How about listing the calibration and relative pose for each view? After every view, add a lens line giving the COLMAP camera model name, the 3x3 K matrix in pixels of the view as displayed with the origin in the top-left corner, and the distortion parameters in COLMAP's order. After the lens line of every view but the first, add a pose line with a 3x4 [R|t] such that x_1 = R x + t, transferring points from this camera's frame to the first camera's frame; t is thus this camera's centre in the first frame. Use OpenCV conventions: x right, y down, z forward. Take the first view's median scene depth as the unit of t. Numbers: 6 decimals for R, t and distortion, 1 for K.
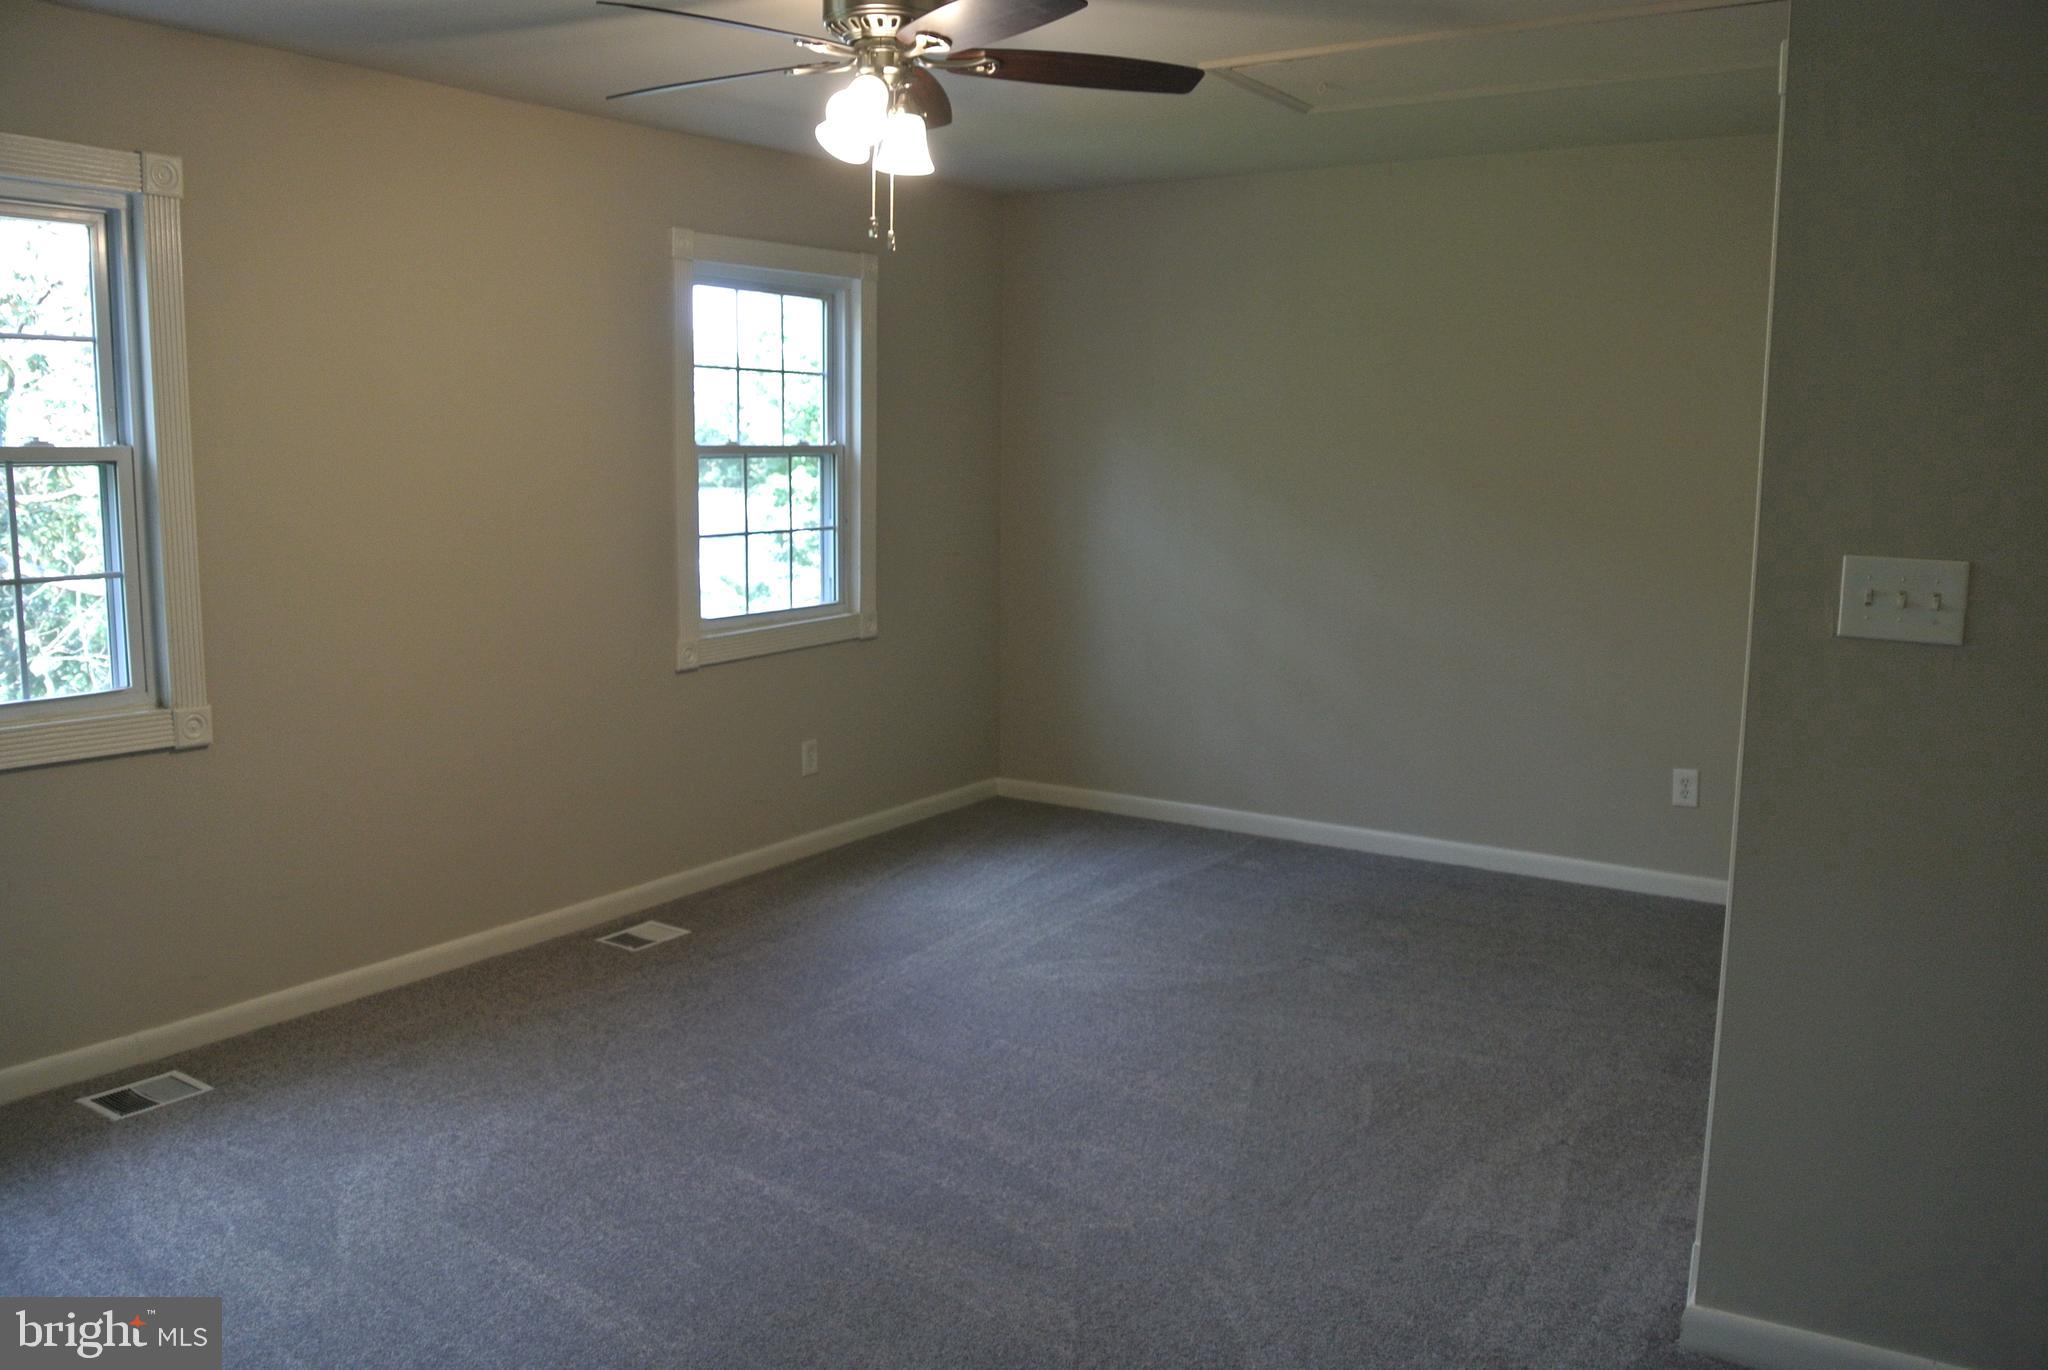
lens RADIAL K [[1623.0, 0, 1029.4], [0, 1623.0, 681.9], [0, 0, 1]] dist [-0.080920, 0.040781]
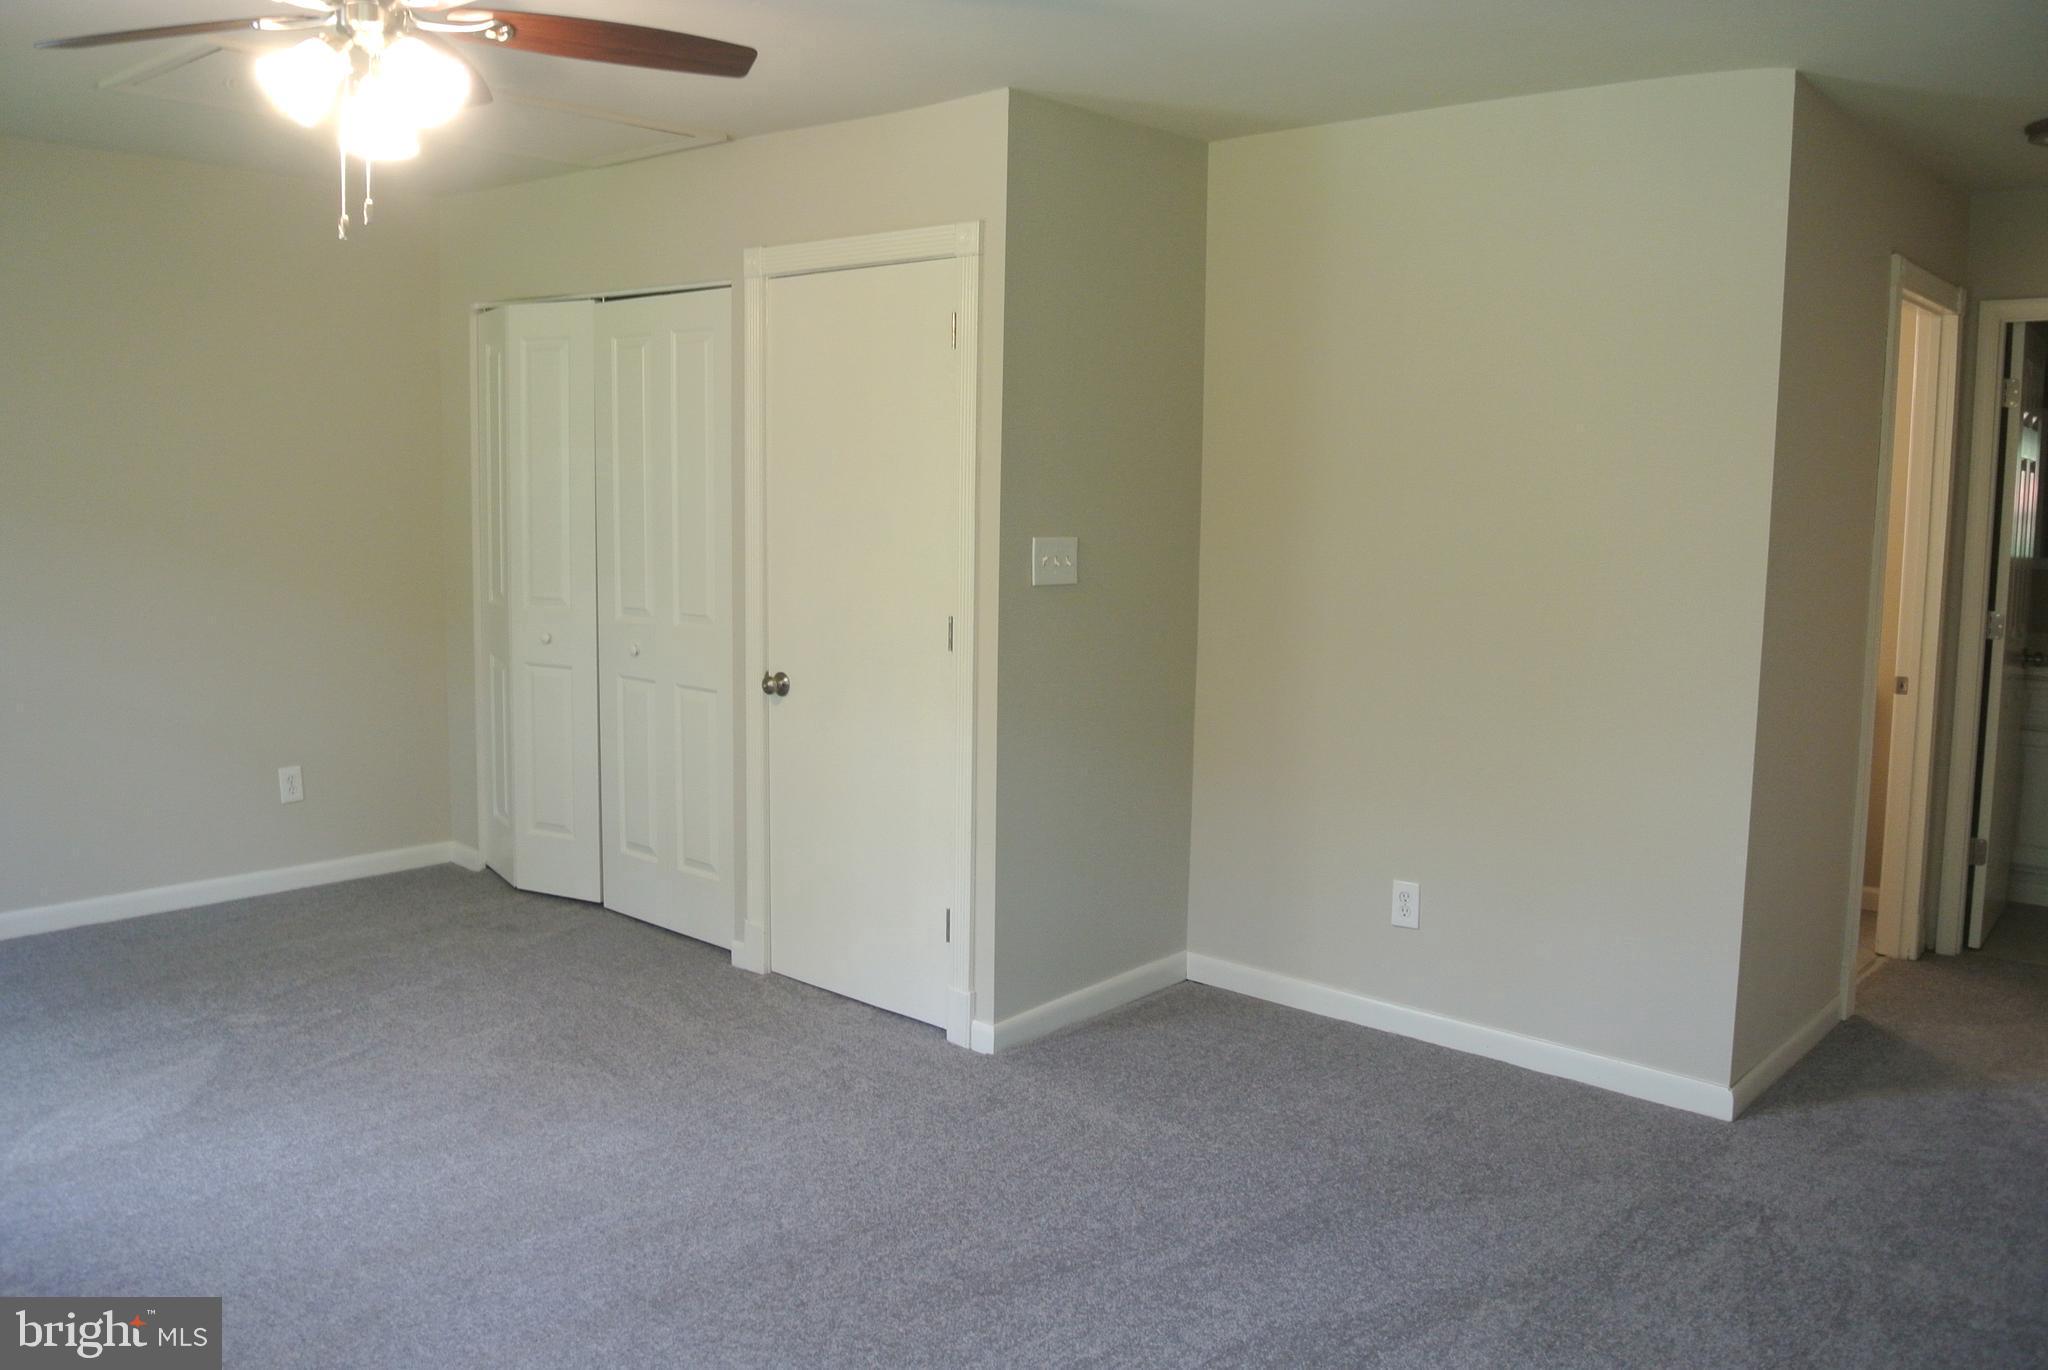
lens RADIAL K [[1623.0, 0, 1029.4], [0, 1623.0, 681.9], [0, 0, 1]] dist [-0.080920, 0.040781]
pose [[0.153378, -0.134732, 0.978939, -0.618430], [0.131955, 0.984582, 0.114834, -0.066251], [-0.979318, 0.111563, 0.168792, 0.374095]]
